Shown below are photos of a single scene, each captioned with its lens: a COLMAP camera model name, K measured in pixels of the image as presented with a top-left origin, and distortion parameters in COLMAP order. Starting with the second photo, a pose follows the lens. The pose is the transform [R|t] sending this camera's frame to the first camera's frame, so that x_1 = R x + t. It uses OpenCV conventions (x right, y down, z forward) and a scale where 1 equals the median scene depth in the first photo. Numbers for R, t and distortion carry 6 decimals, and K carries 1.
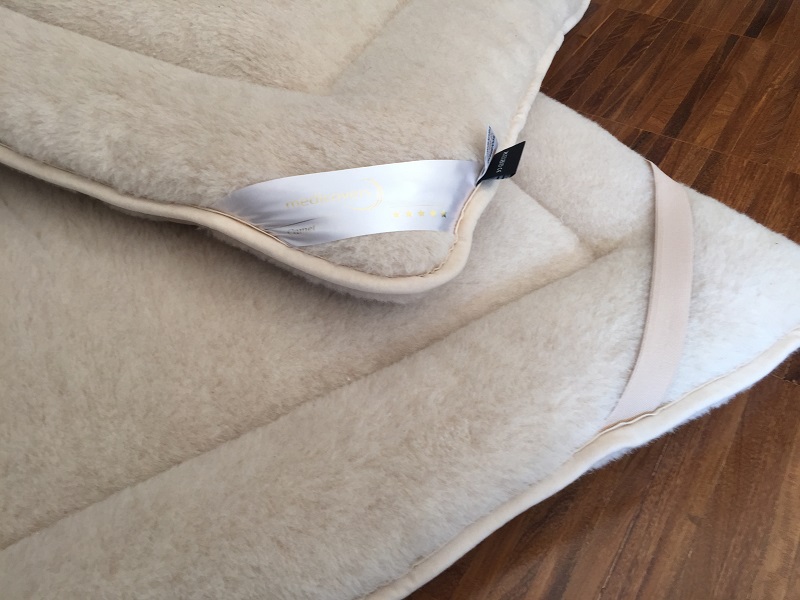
lens RADIAL K [[702.9, 0, 414.7], [0, 702.9, 300.2], [0, 0, 1]] dist [0.096748, -0.140725]
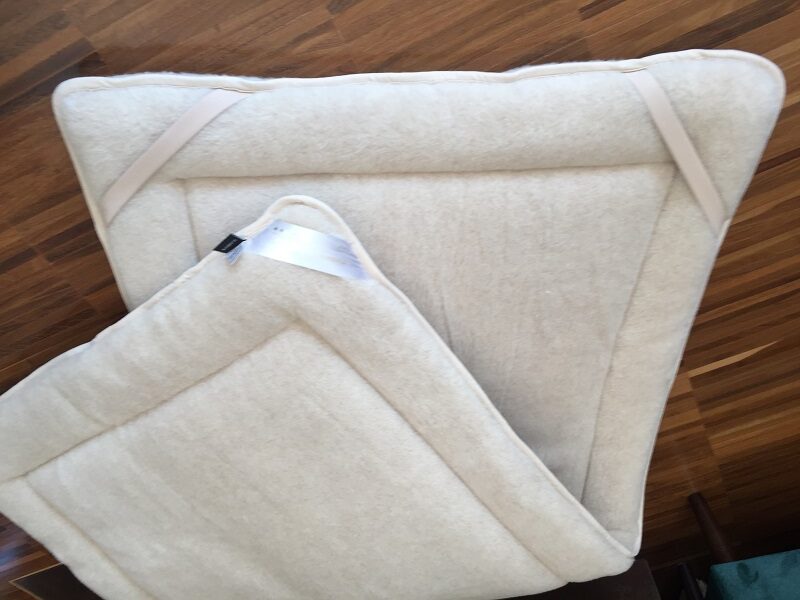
lens RADIAL K [[674.5, 0, 399.7], [0, 674.5, 295.3], [0, 0, 1]] dist [0.087924, -0.135065]
pose [[-0.843706, -0.385603, -0.373458, 0.373093], [0.350737, -0.922655, 0.160285, -0.461024], [-0.406379, 0.004247, 0.913695, -0.845212]]
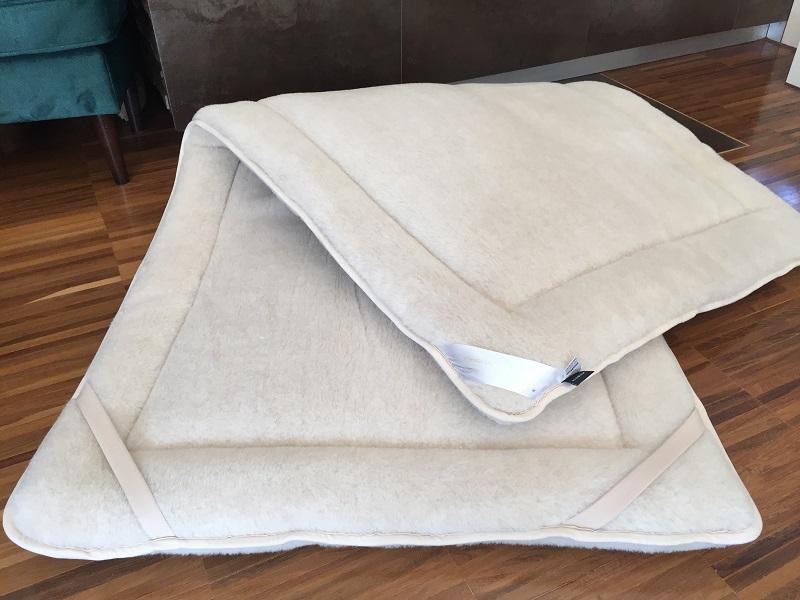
lens RADIAL K [[674.5, 0, 399.7], [0, 674.5, 295.3], [0, 0, 1]] dist [0.087924, -0.135065]
pose [[0.847112, 0.320476, -0.423907, 0.434107], [-0.384942, 0.919991, -0.073729, -0.078947], [0.366363, 0.225636, 0.902700, -0.910209]]
